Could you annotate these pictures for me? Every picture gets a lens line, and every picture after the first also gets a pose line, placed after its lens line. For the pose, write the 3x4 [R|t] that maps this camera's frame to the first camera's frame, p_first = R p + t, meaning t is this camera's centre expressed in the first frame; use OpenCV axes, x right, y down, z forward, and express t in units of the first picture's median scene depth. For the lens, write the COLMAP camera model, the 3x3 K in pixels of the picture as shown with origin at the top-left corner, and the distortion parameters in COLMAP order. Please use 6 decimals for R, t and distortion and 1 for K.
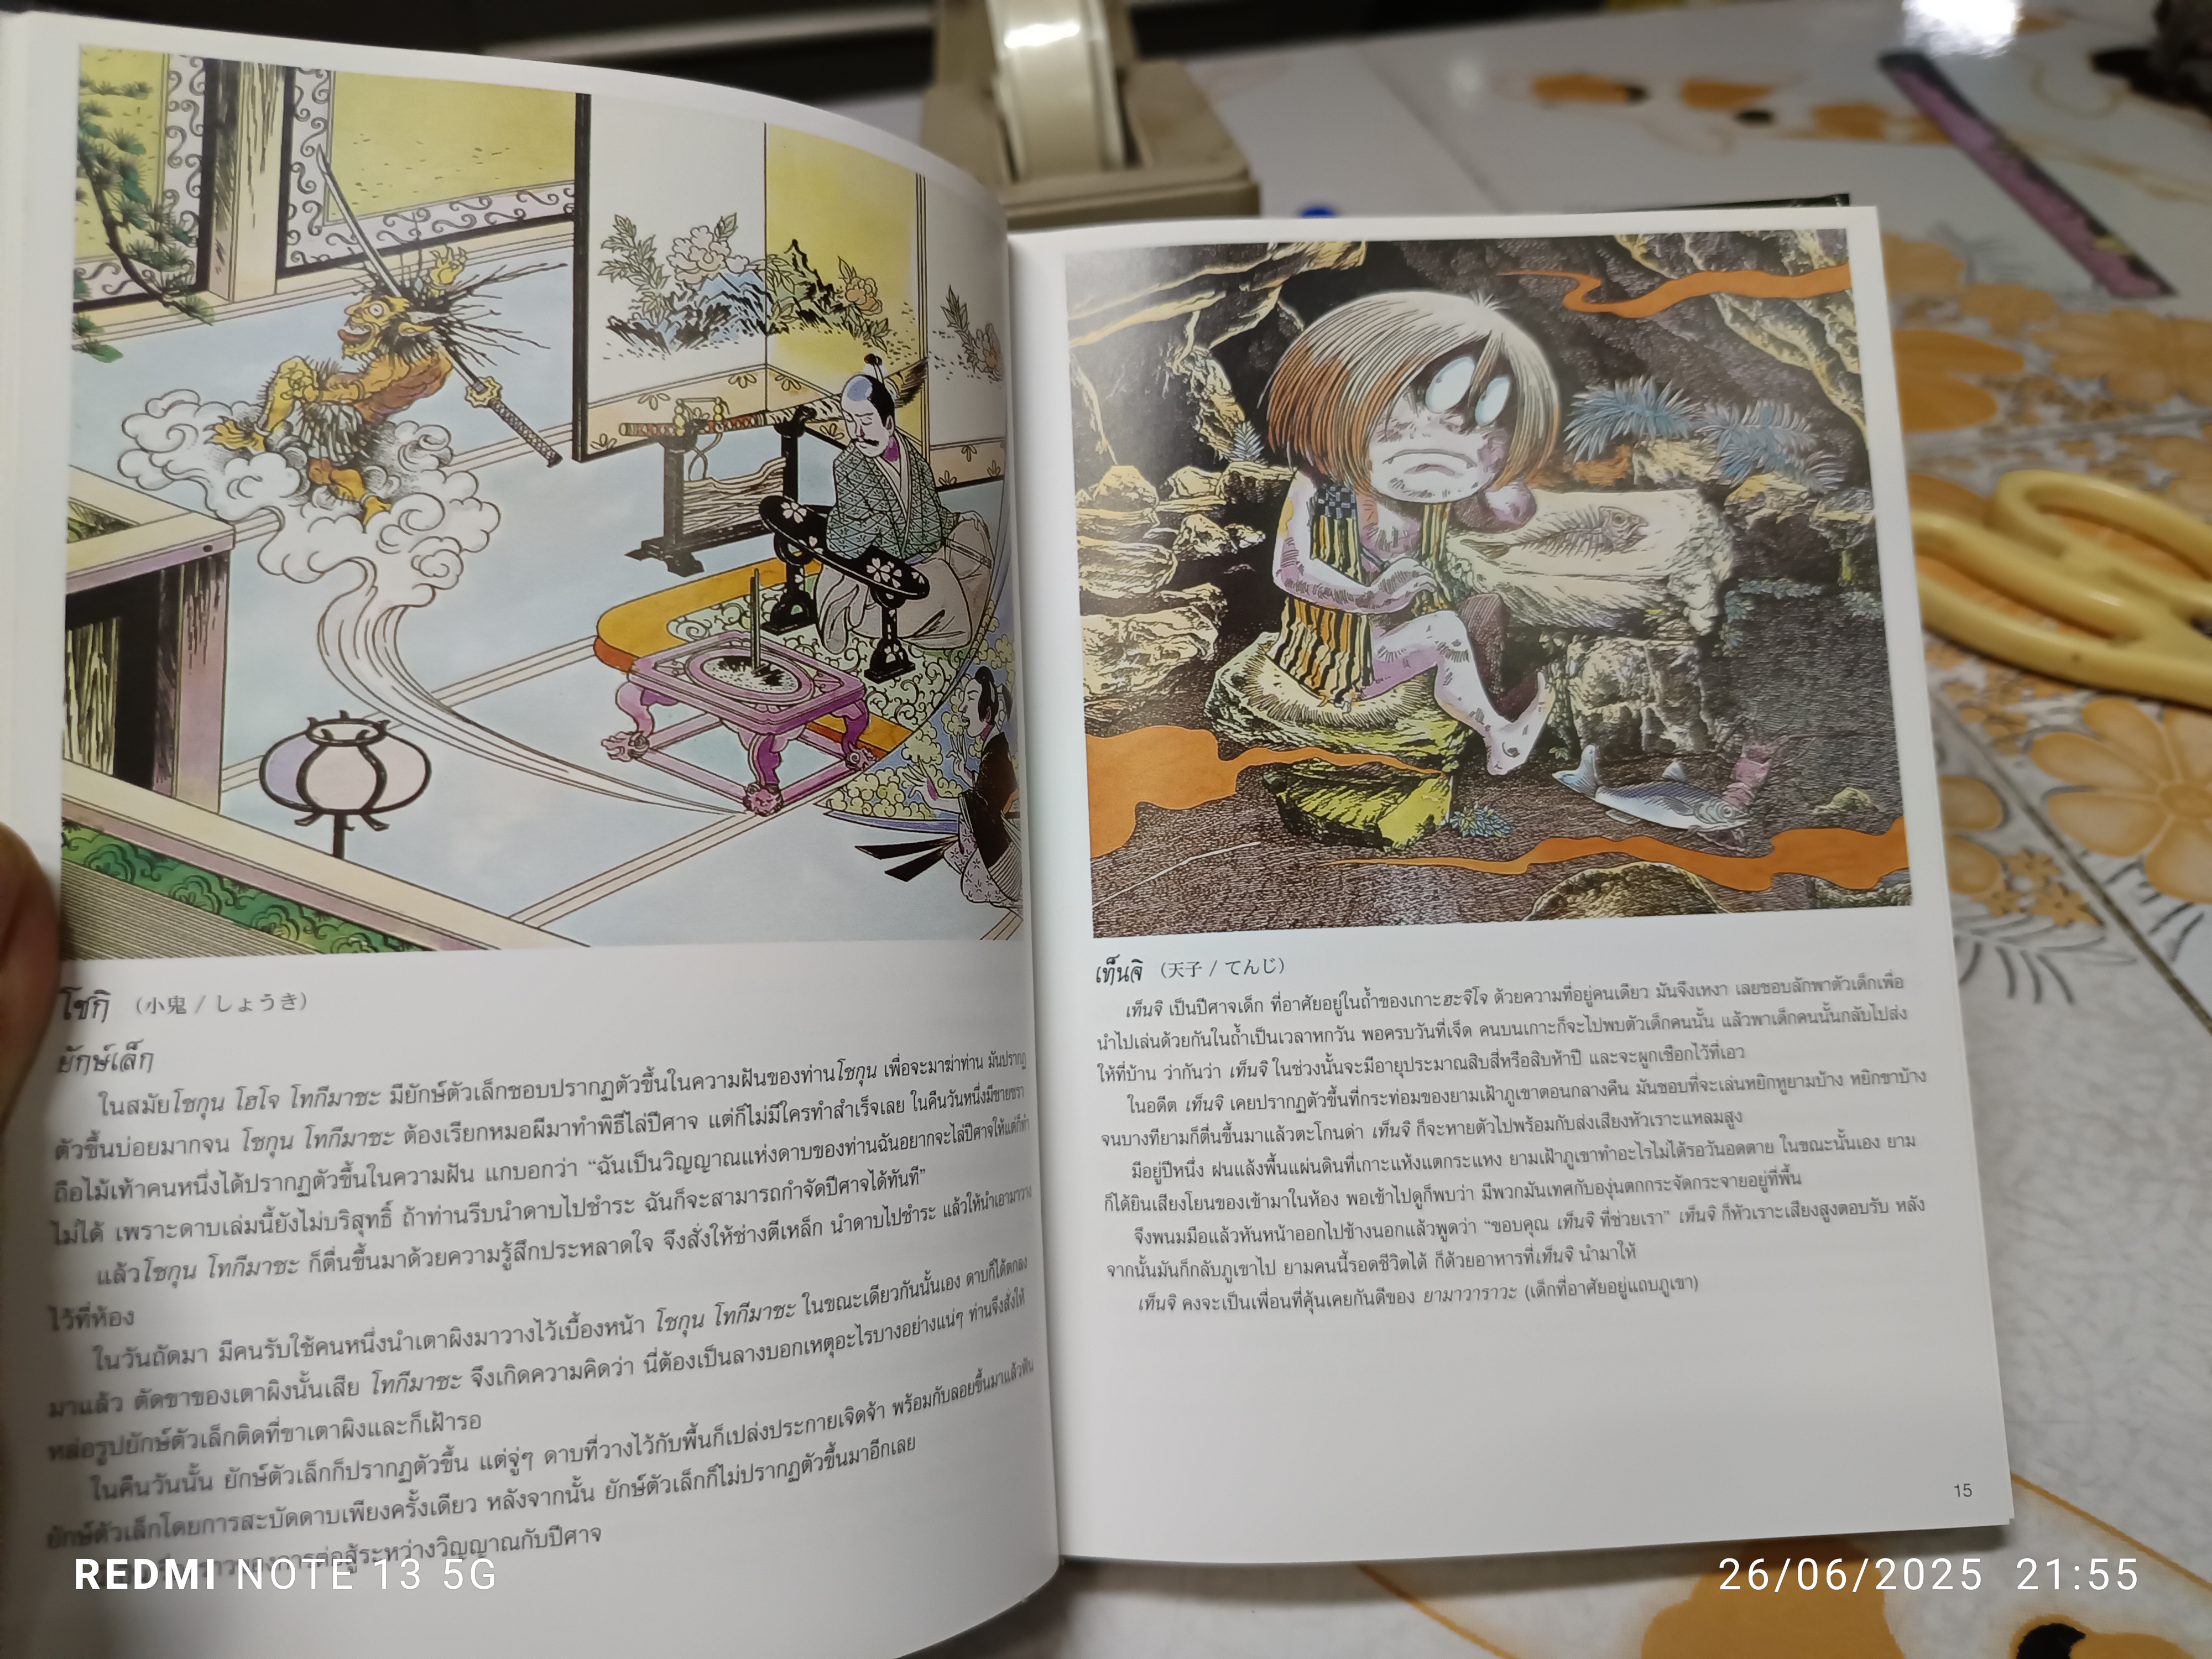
lens RADIAL K [[1713.5, 0, 1110.0], [0, 1713.5, 814.4], [0, 0, 1]] dist [-0.038455, 0.011022]
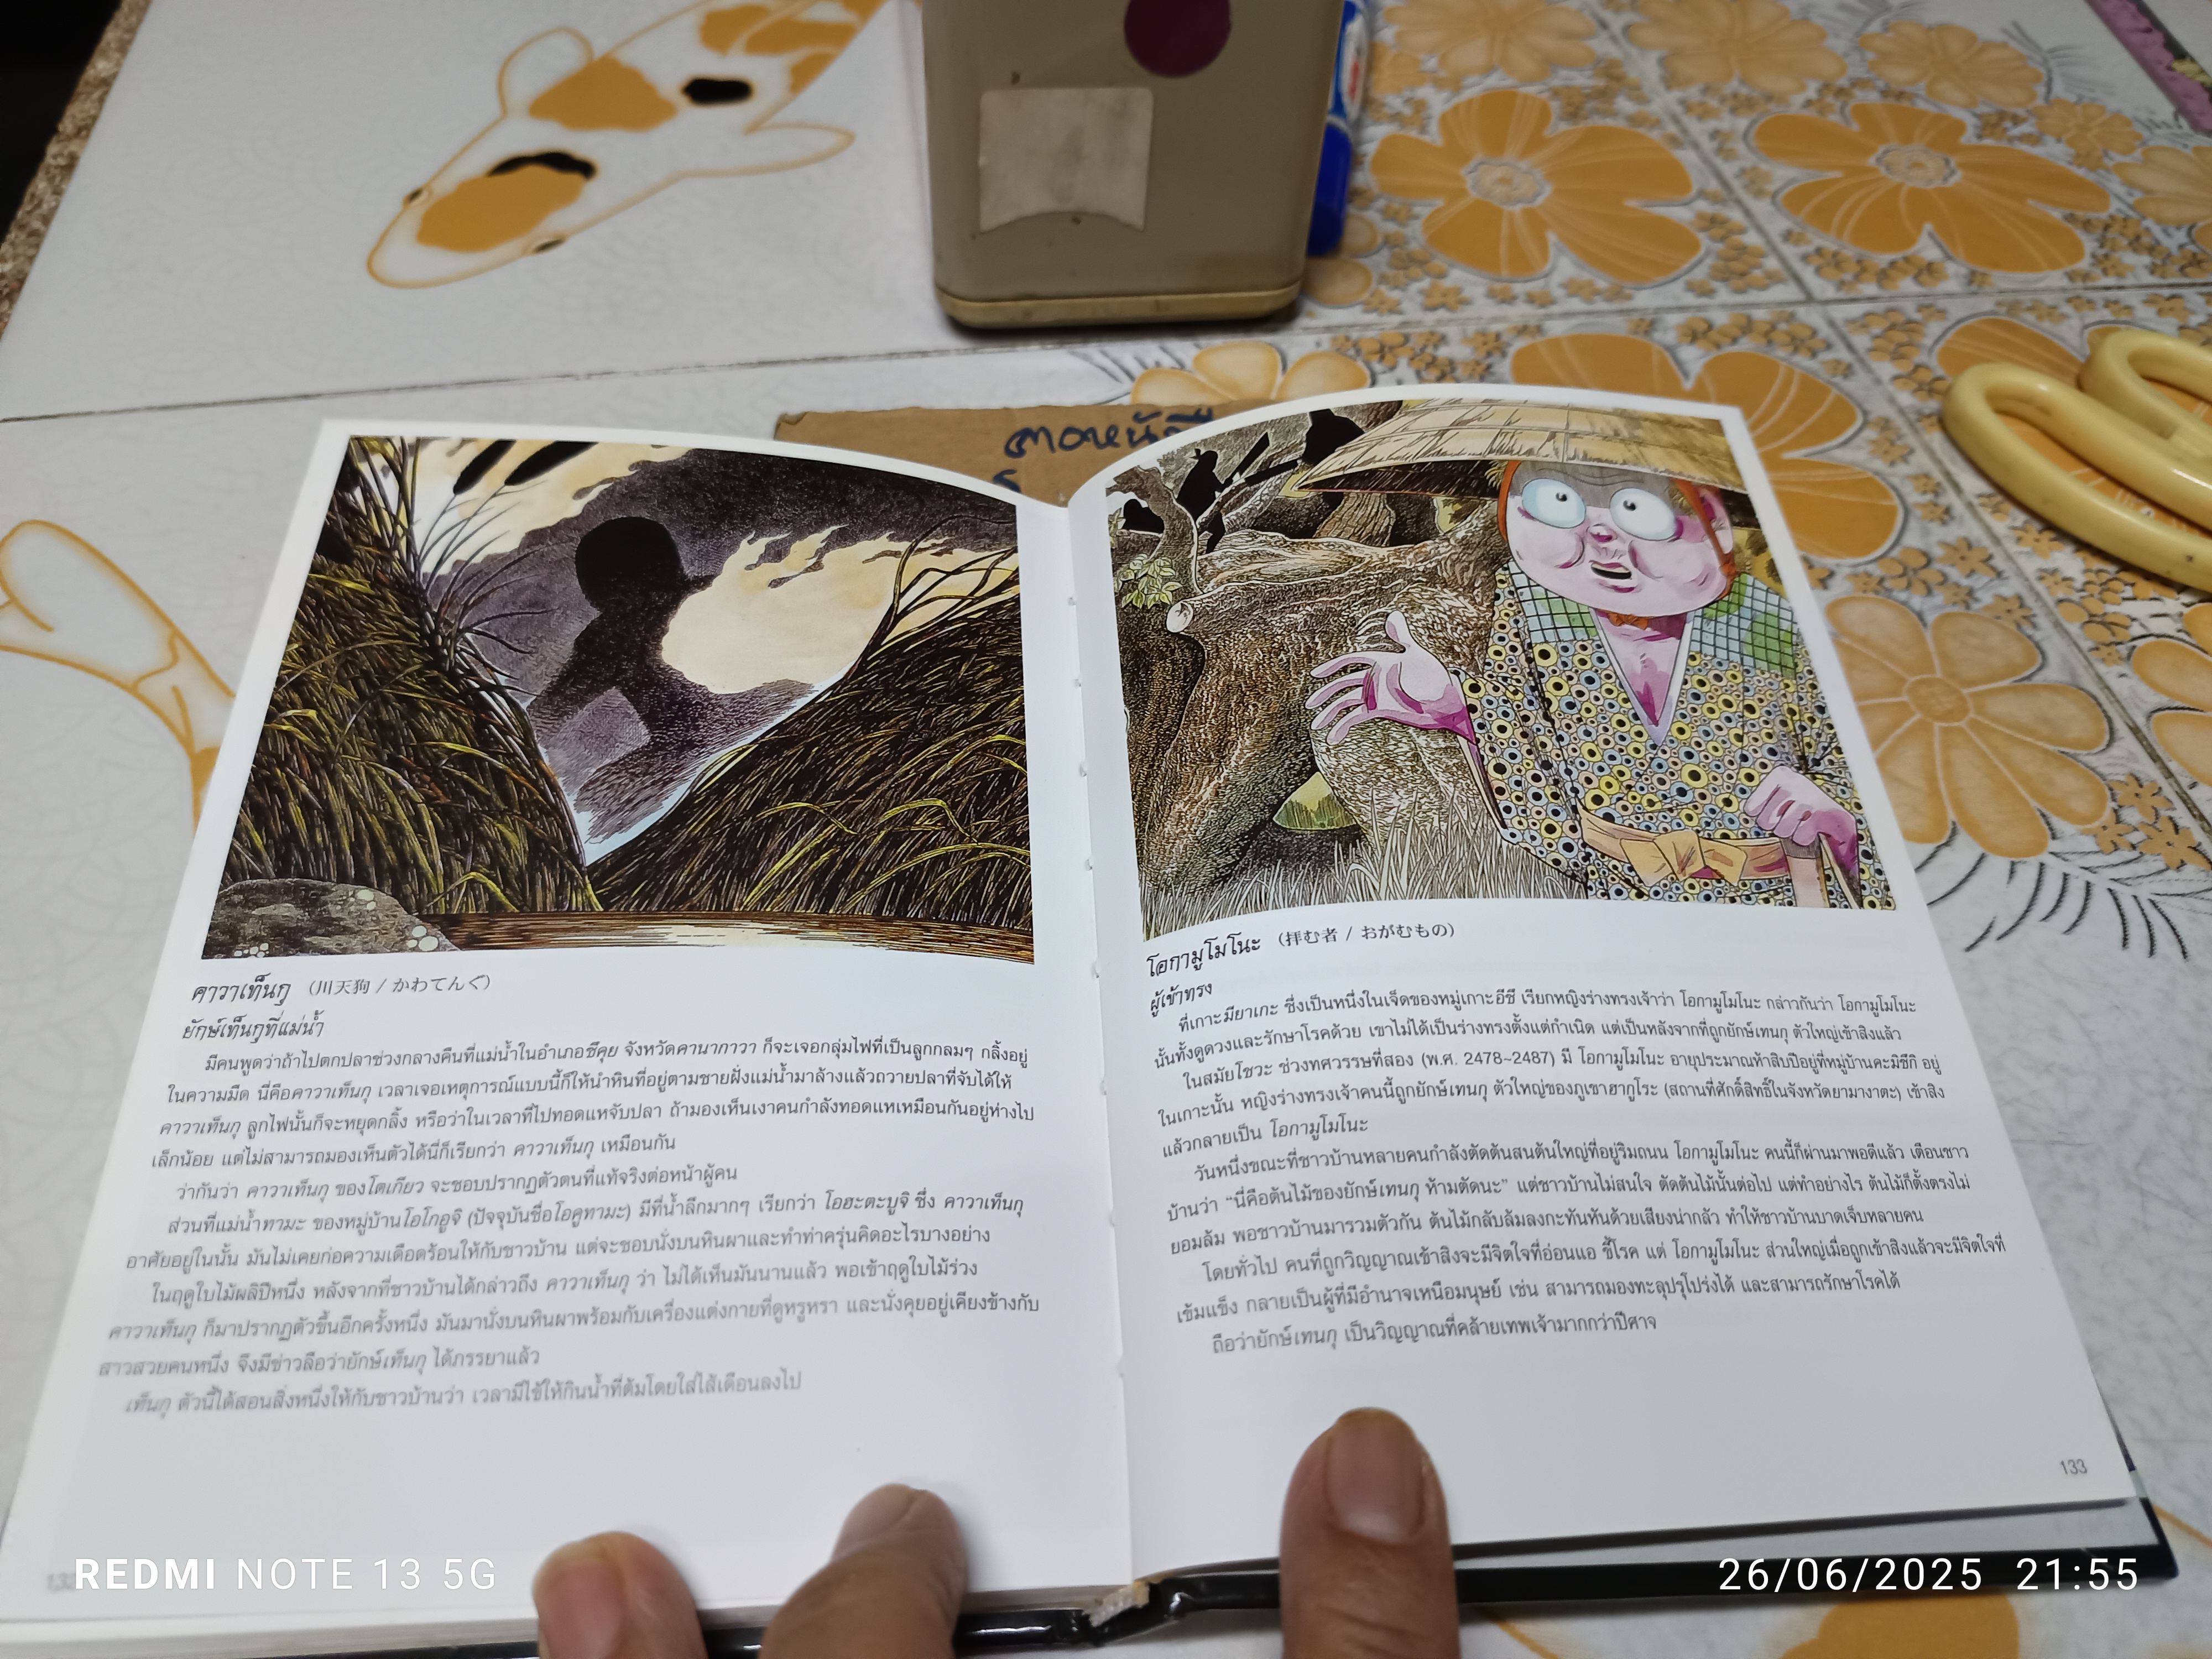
lens RADIAL K [[1713.5, 0, 1122.7], [0, 1713.5, 834.3], [0, 0, 1]] dist [-0.038455, 0.011022]
pose [[0.992074, 0.054299, 0.113319, -0.106961], [-0.072702, 0.983581, 0.165176, -0.059295], [-0.102489, -0.172105, 0.979732, 0.145933]]
